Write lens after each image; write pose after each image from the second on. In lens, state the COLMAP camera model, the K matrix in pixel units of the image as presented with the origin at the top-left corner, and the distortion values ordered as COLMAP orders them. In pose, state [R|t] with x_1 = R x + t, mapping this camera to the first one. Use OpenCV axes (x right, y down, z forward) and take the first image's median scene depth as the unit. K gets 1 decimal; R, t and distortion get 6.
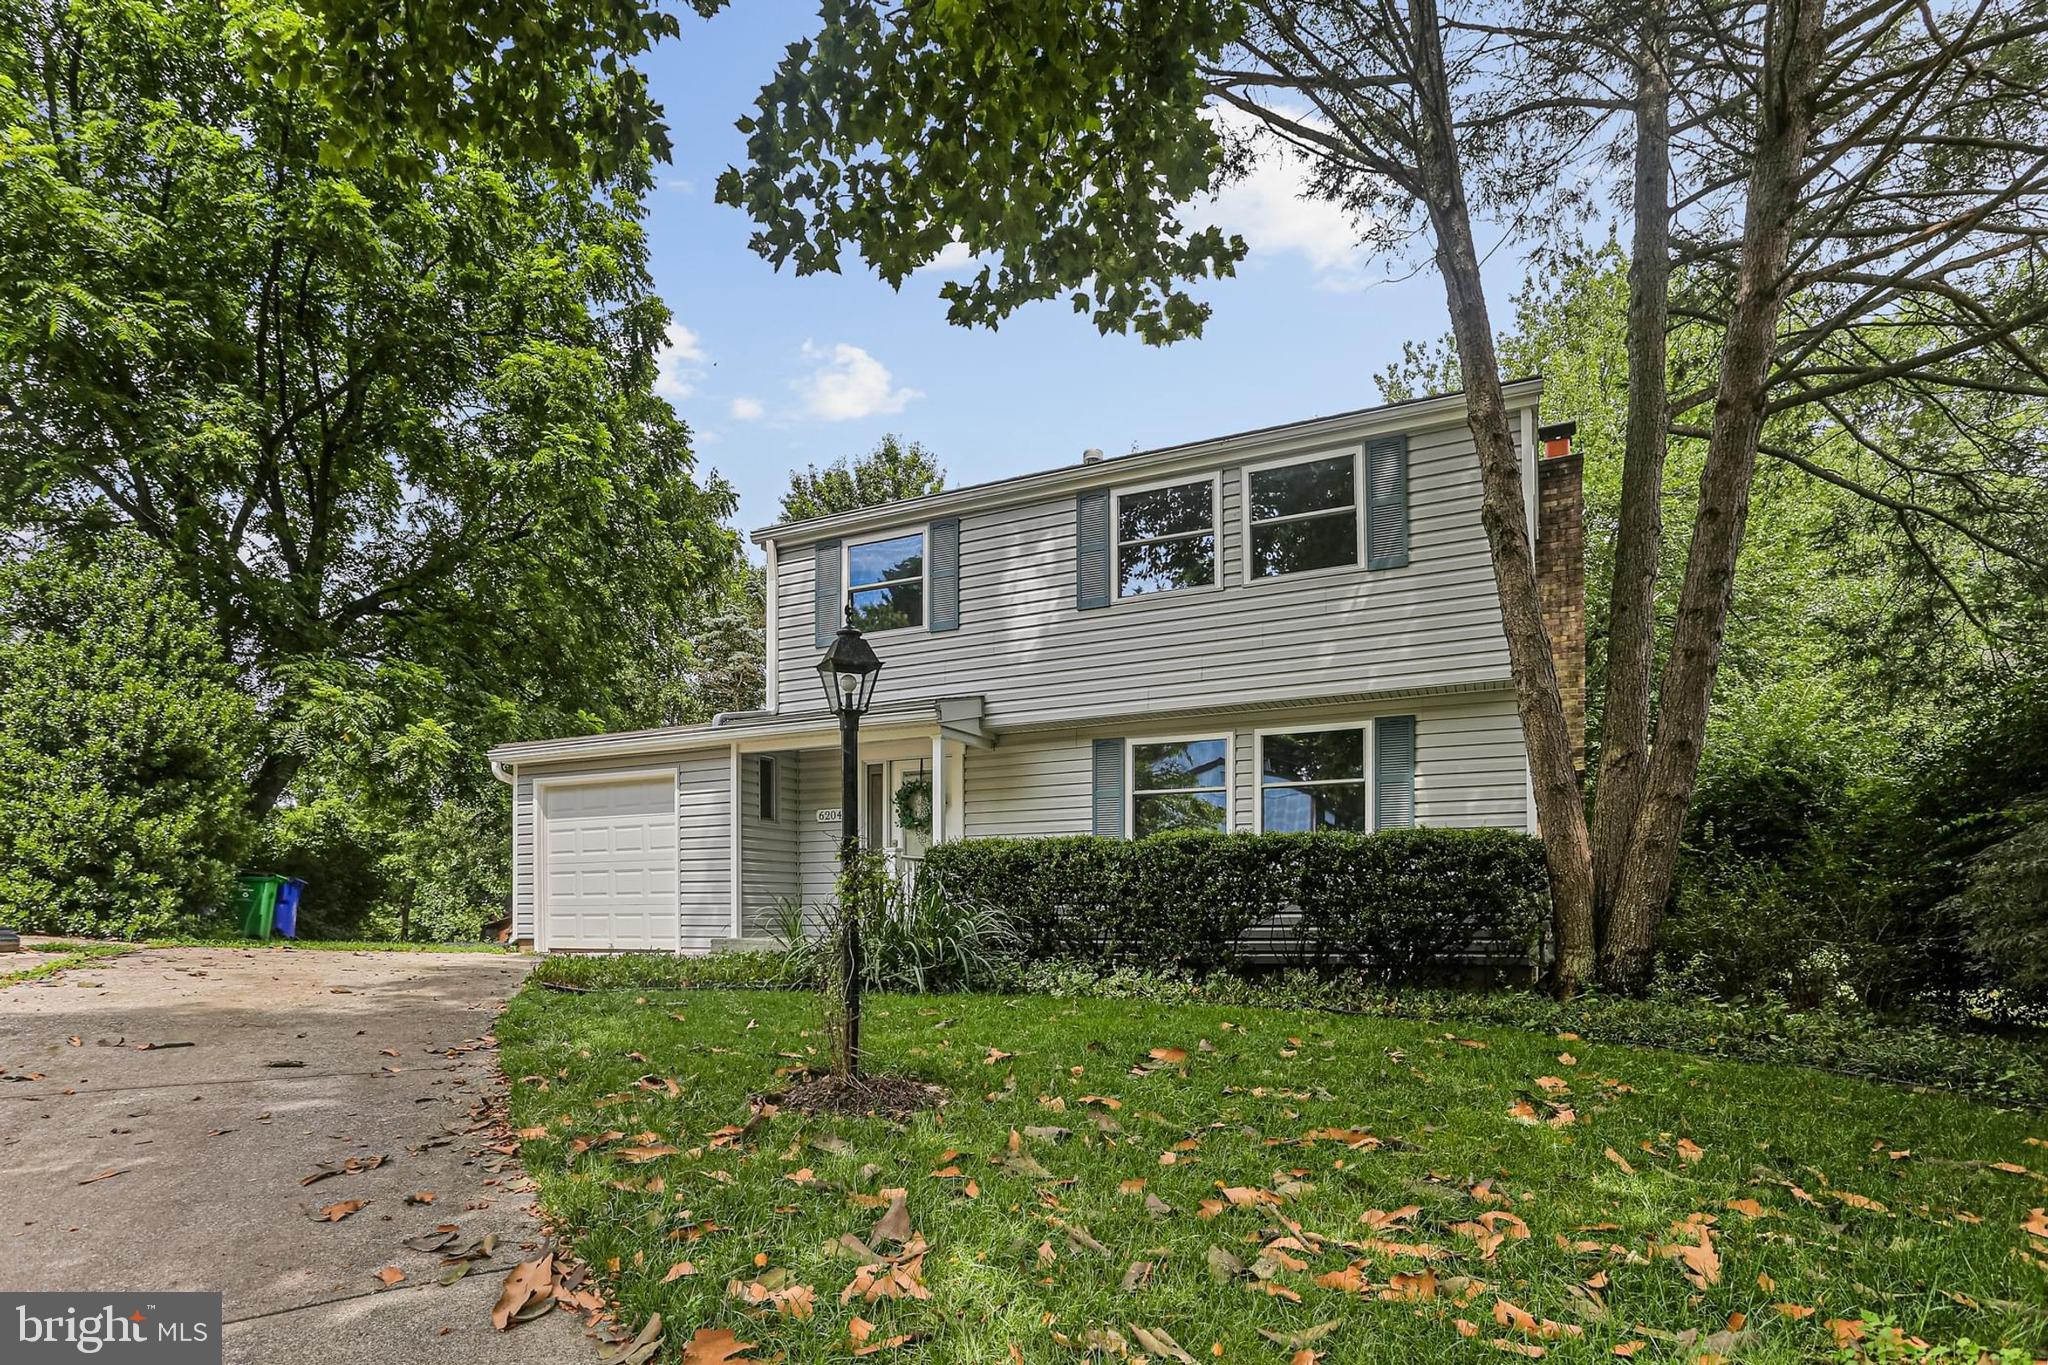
lens RADIAL K [[1010.4, 0, 1013.8], [0, 1010.4, 671.2], [0, 0, 1]] dist [-0.000585, 0.000107]
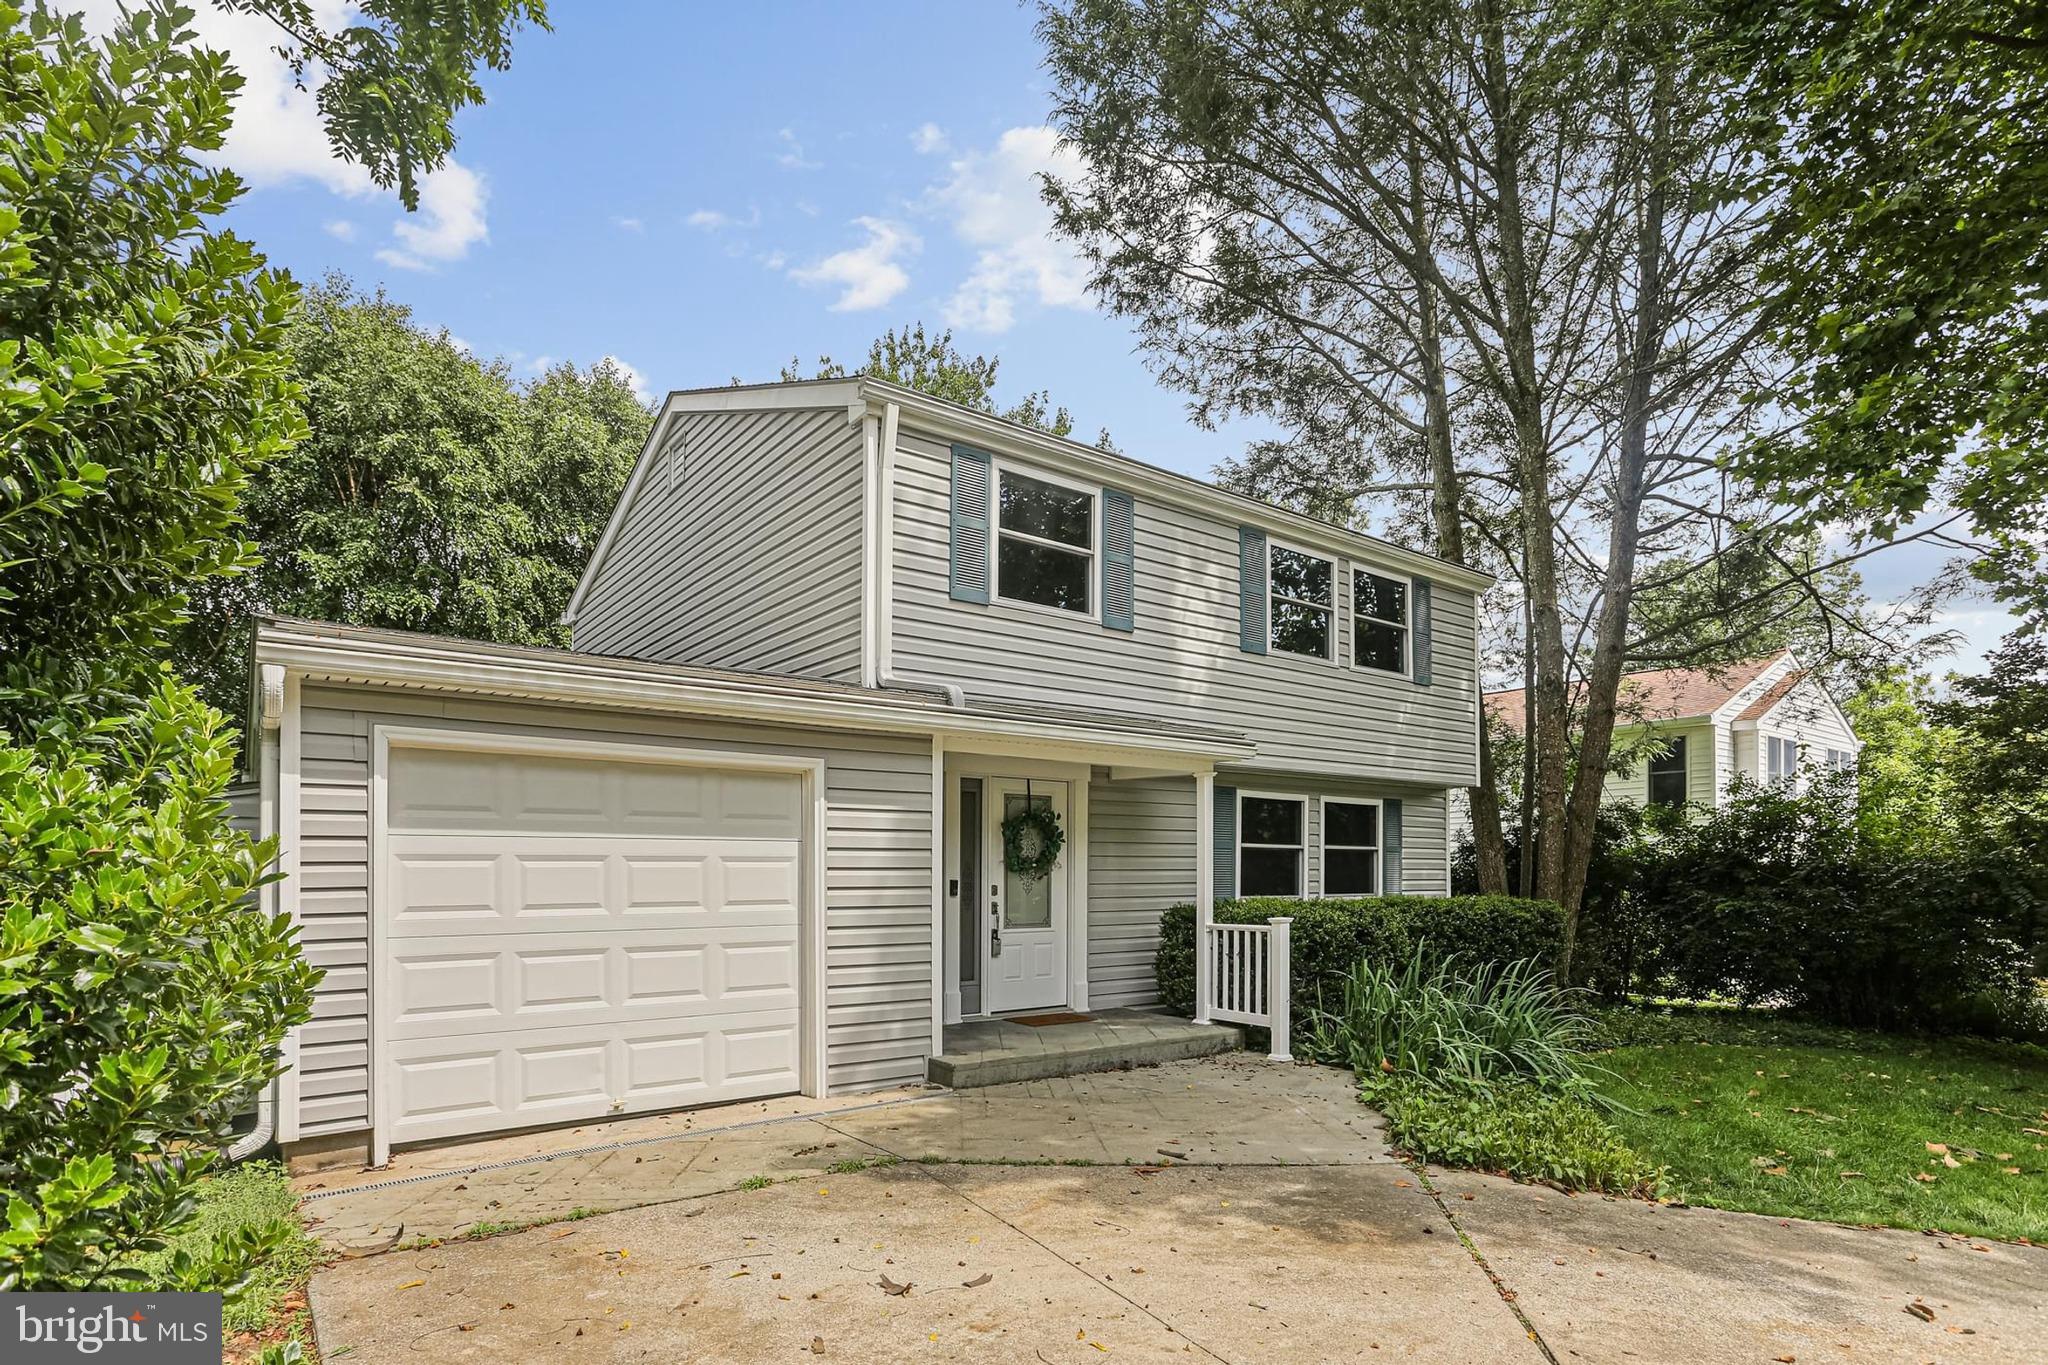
lens RADIAL K [[1010.4, 0, 1013.8], [0, 1010.4, 671.2], [0, 0, 1]] dist [-0.000585, 0.000107]
pose [[0.479010, 0.180601, 0.859030, -0.783254], [-0.193000, 0.976328, -0.097642, 0.085360], [-0.856330, -0.119021, 0.502527, 0.656432]]
